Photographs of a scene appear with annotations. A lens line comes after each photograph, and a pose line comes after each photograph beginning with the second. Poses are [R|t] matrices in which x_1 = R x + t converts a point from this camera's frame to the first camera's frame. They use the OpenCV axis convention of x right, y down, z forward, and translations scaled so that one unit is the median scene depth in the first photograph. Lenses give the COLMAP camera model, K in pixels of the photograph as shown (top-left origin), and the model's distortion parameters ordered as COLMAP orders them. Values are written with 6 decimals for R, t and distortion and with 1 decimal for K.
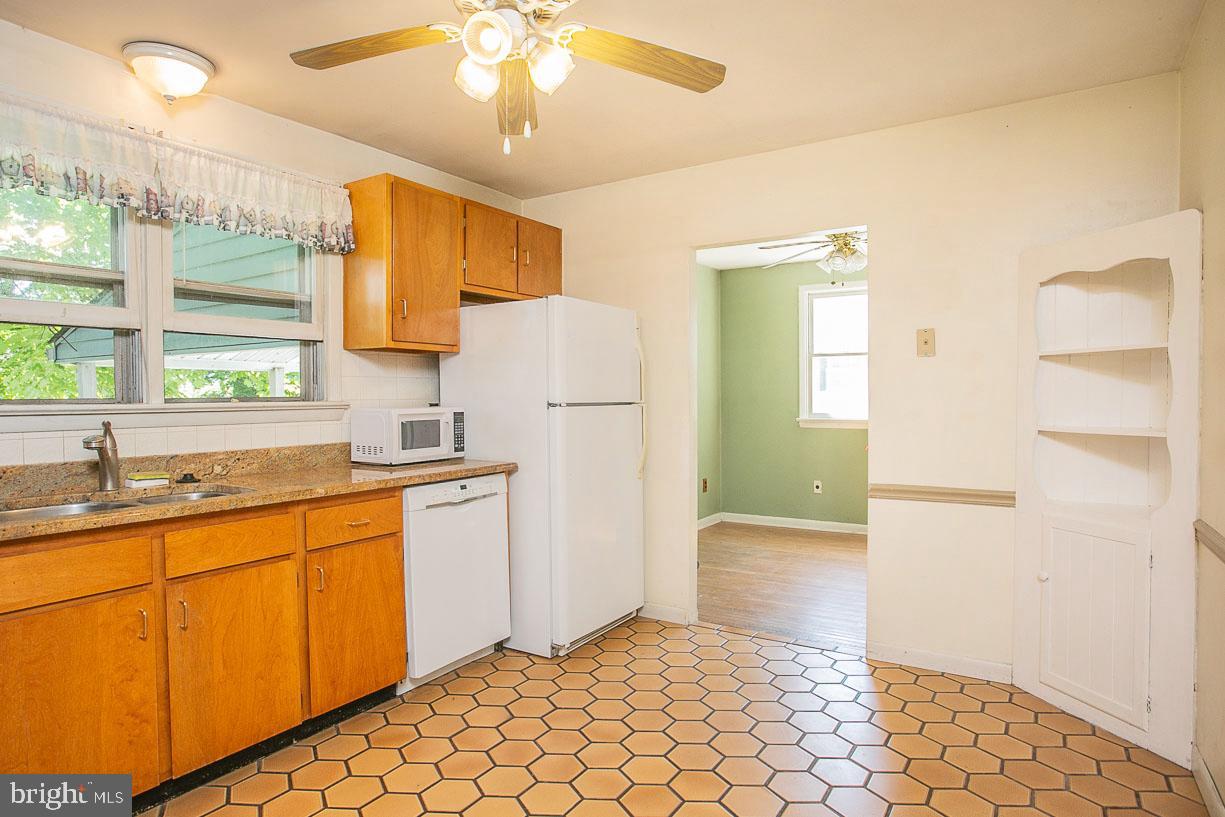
lens RADIAL K [[675.1, 0, 612.5], [0, 675.1, 408.5], [0, 0, 1]] dist [-0.087545, 0.000784]
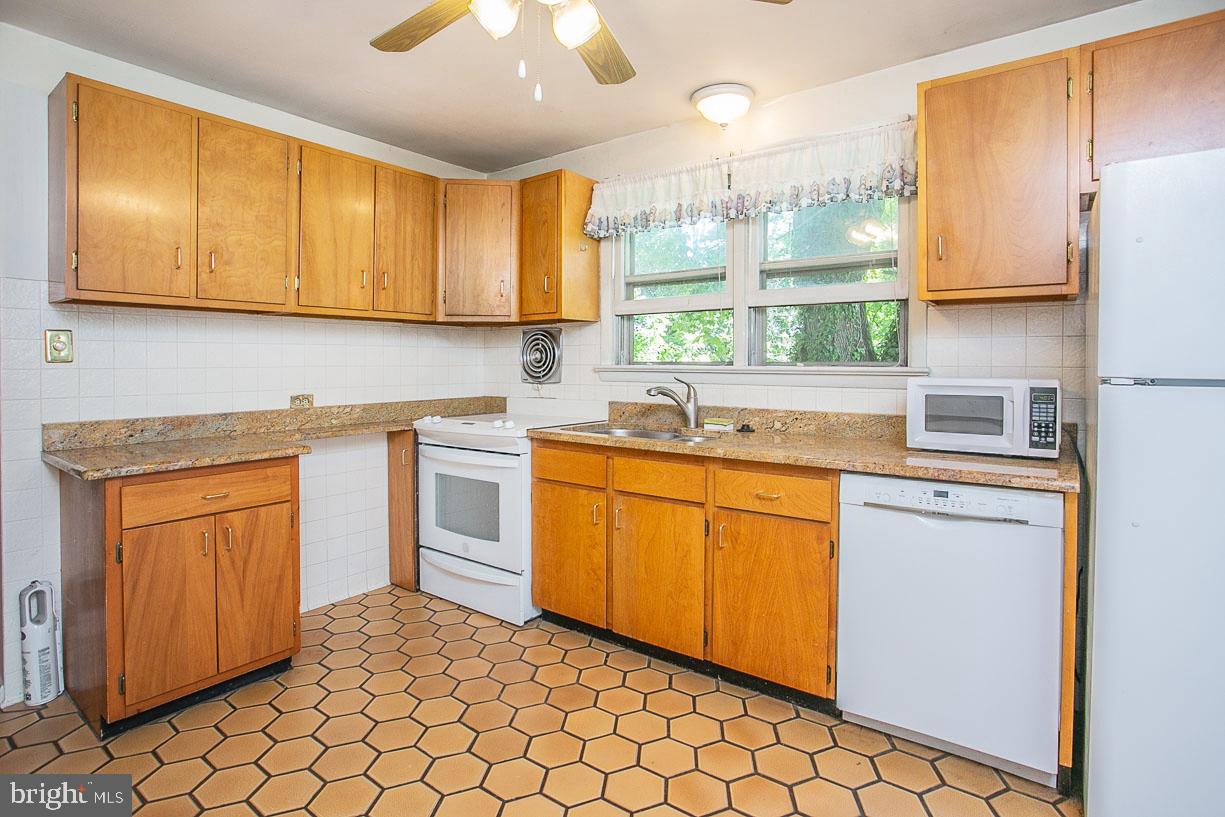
lens RADIAL K [[605.7, 0, 612.8], [0, 605.7, 365.4], [0, 0, 1]] dist [-0.051369, -0.000135]
pose [[-0.073133, 0.011343, -0.997258, 0.504175], [-0.020647, 0.999704, 0.012885, -0.019838], [0.997108, 0.021533, -0.072878, 0.865444]]
